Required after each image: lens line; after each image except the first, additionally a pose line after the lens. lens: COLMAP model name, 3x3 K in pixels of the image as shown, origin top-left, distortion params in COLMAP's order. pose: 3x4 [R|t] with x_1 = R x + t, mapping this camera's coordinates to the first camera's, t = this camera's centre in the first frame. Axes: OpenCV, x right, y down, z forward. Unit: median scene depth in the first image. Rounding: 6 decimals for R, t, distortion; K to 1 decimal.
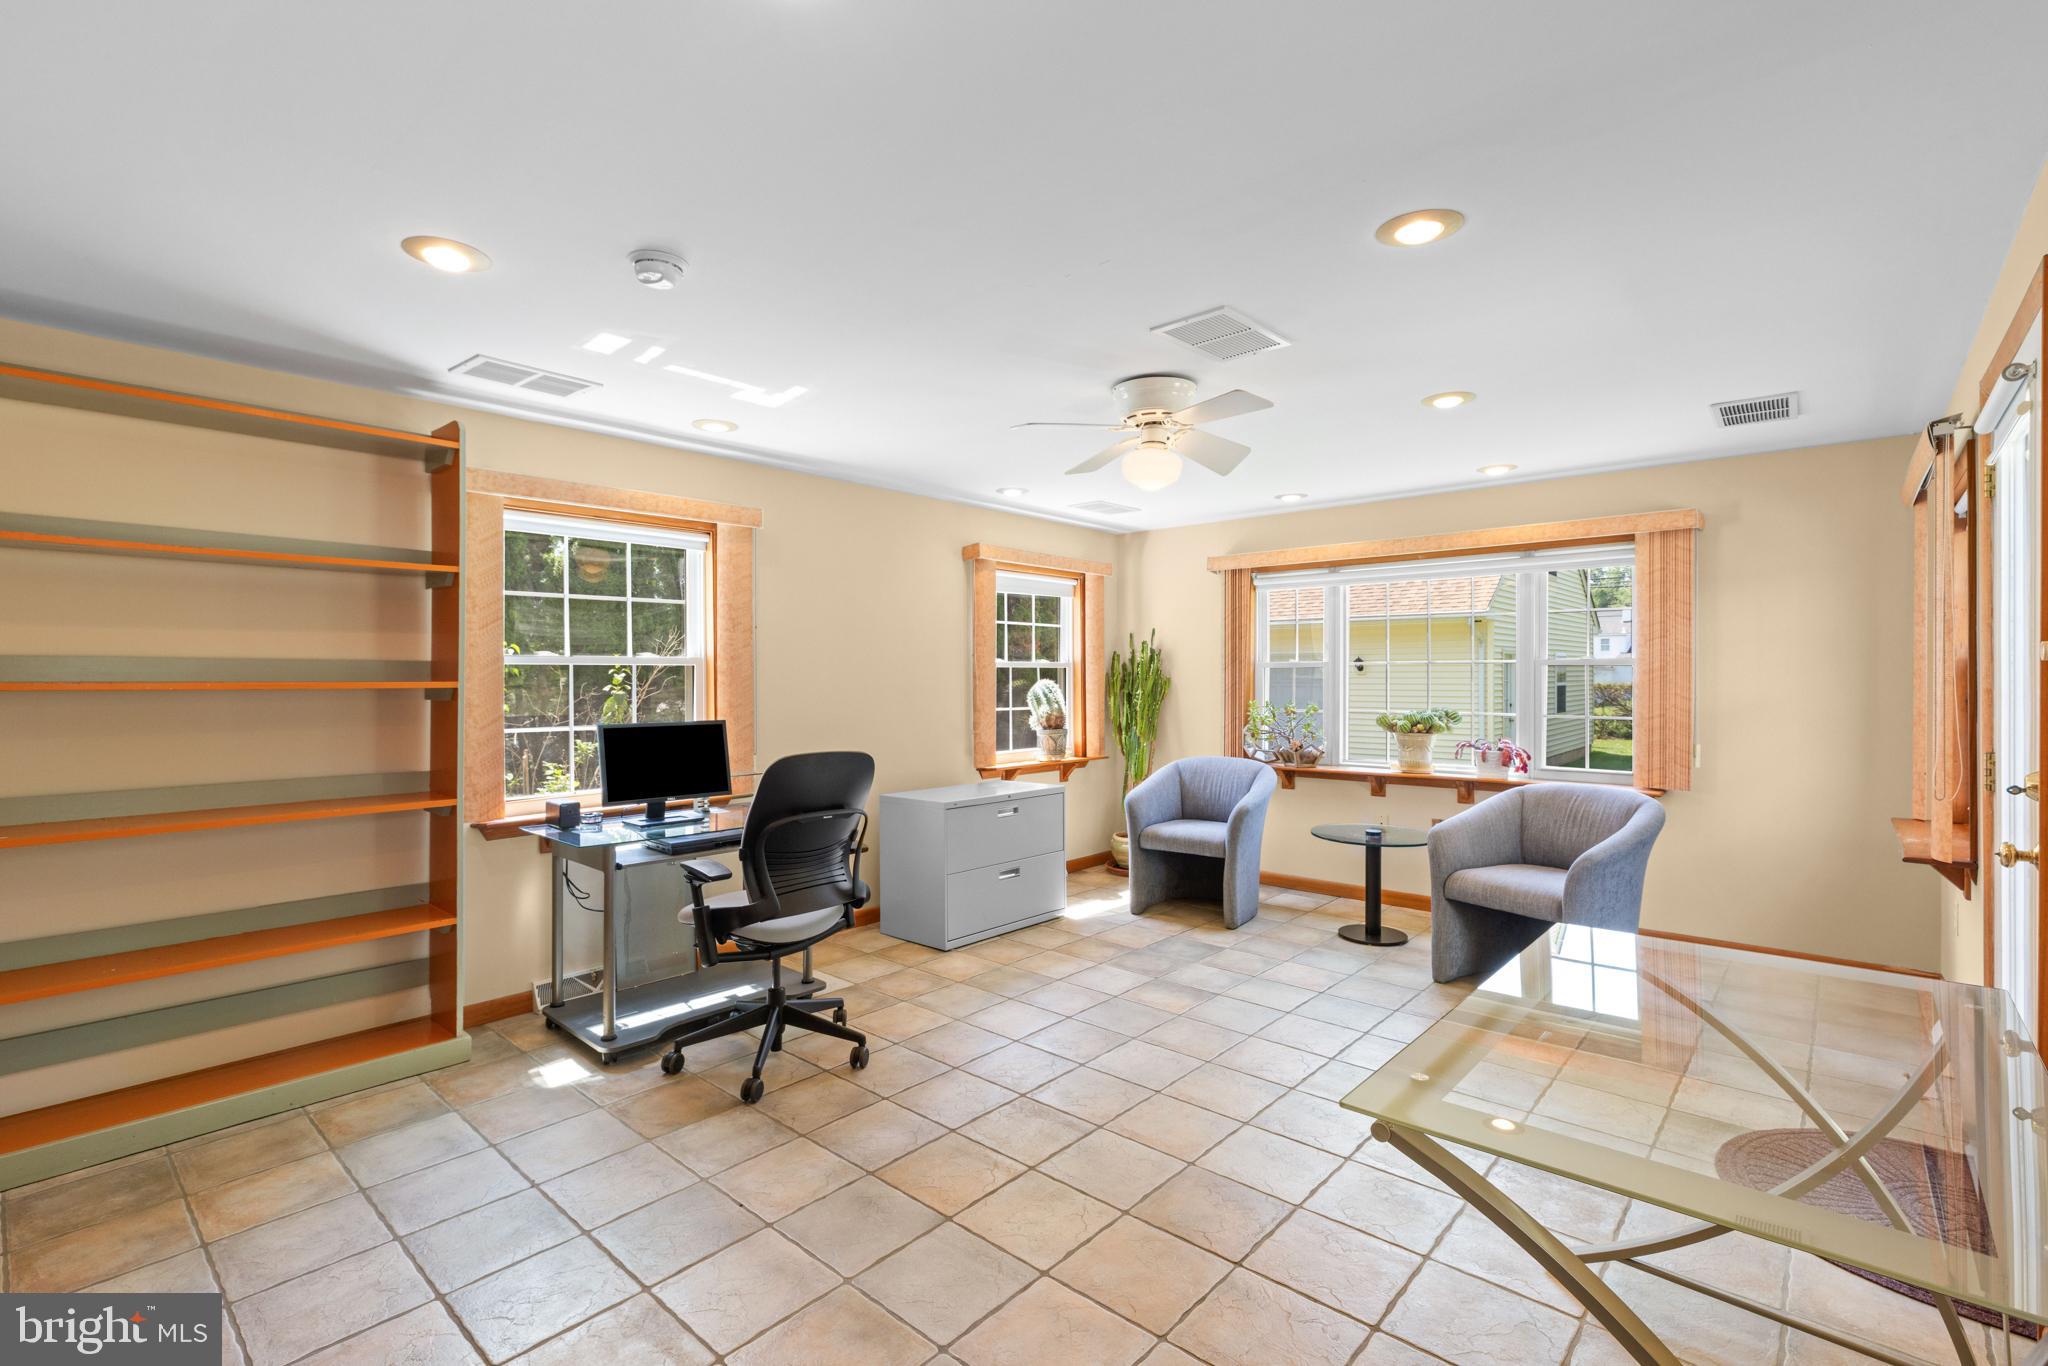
lens RADIAL K [[922.6, 0, 1024.1], [0, 922.6, 680.5], [0, 0, 1]] dist [0.000526, -0.000012]
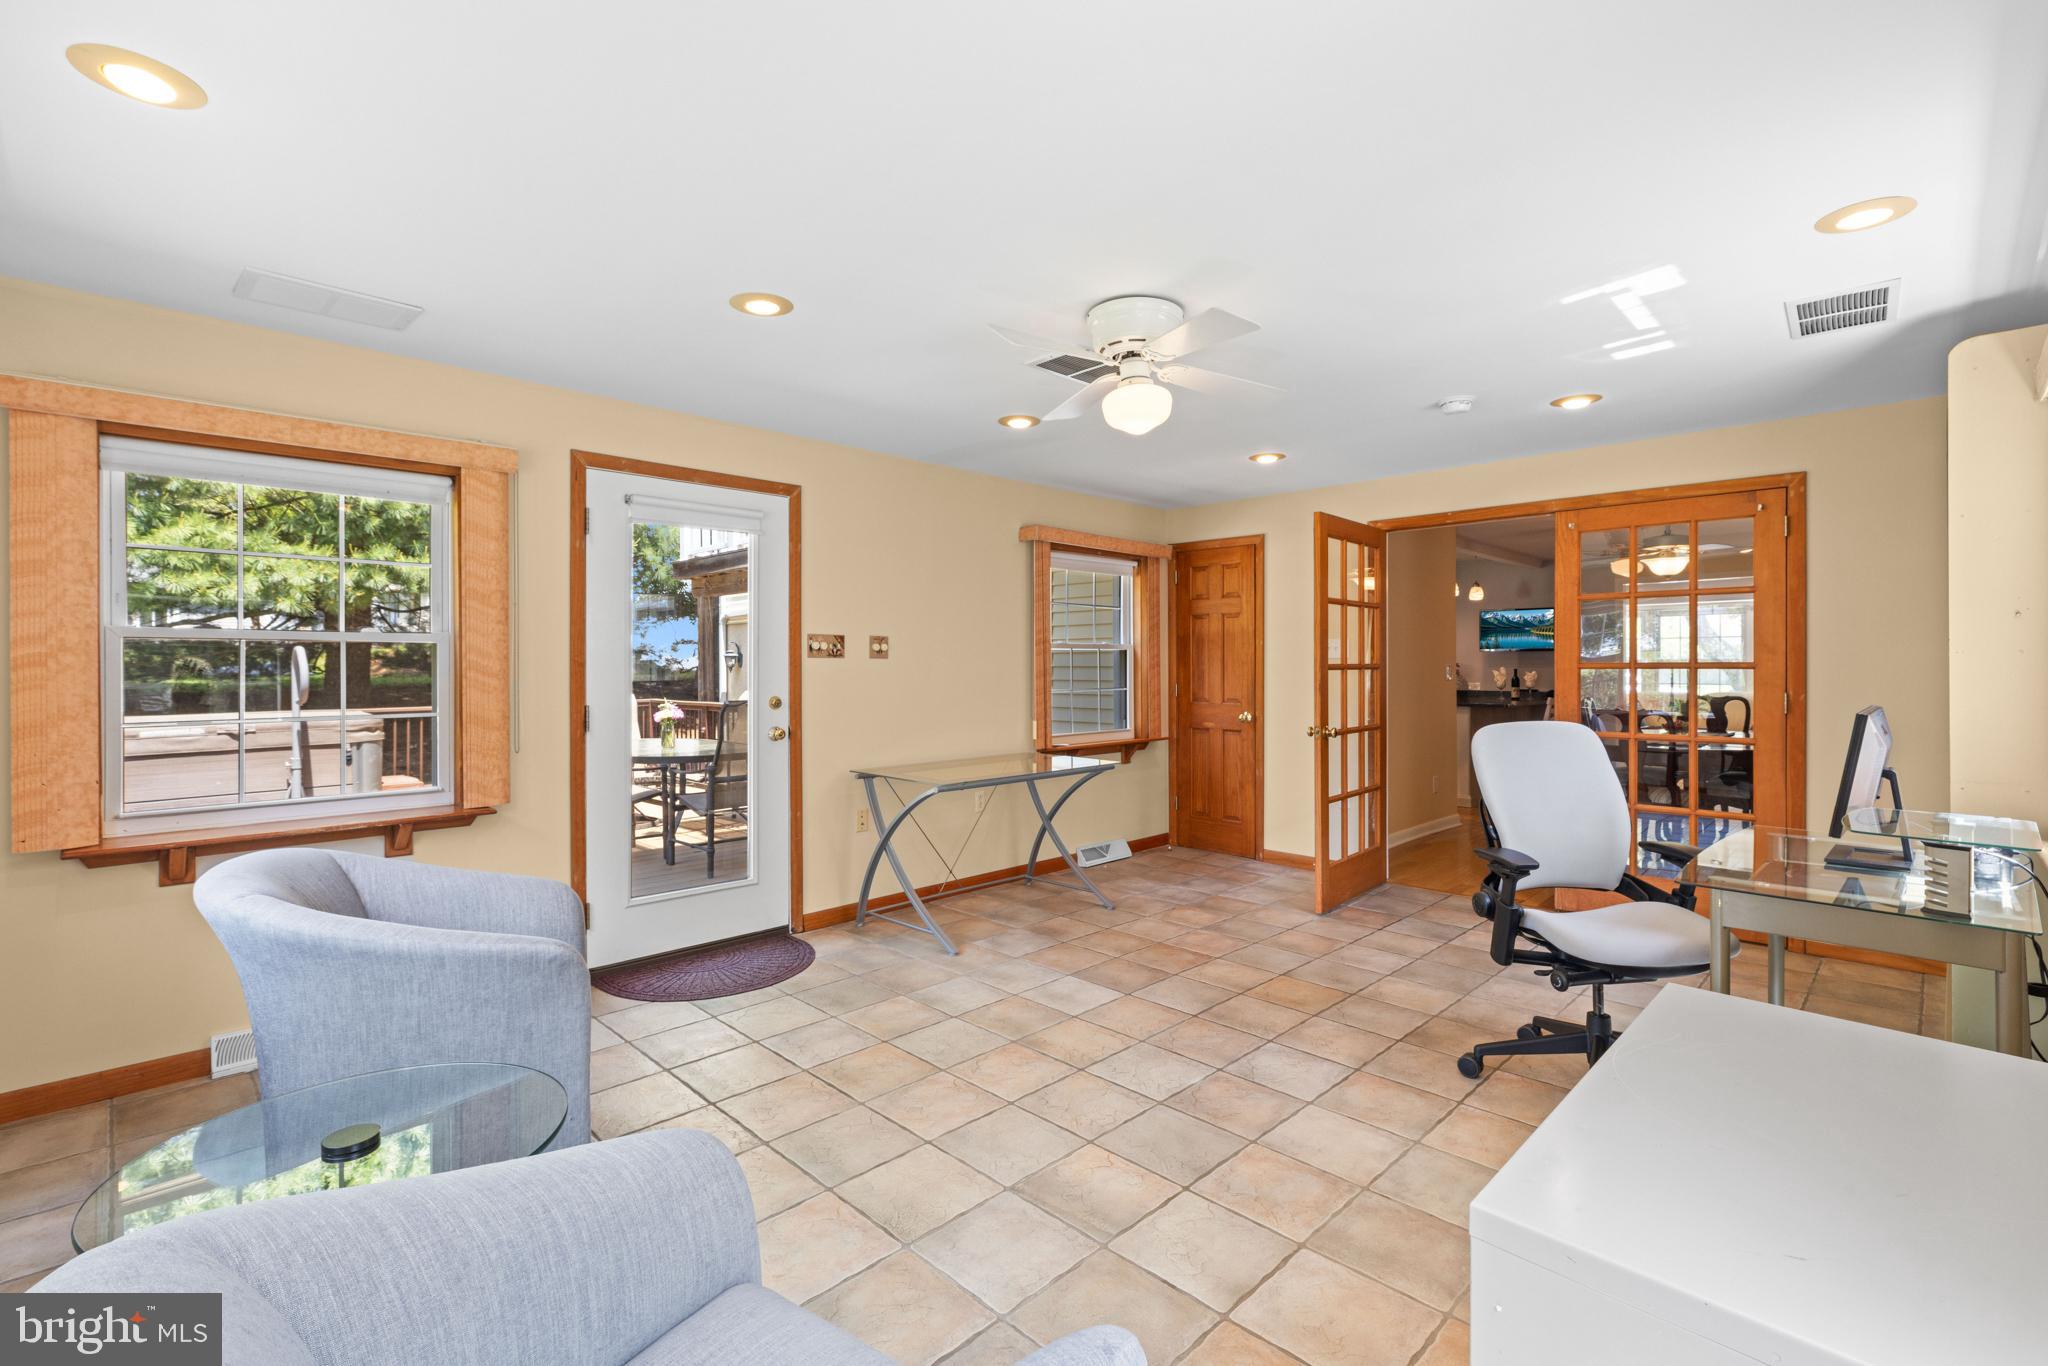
lens RADIAL K [[922.6, 0, 1022.2], [0, 922.6, 675.1], [0, 0, 1]] dist [0.000526, -0.000012]
pose [[-0.997873, 0.003177, 0.065113, 0.212393], [0.003742, 0.999956, 0.008551, 0.013949], [-0.065083, 0.008777, -0.997841, 2.054746]]
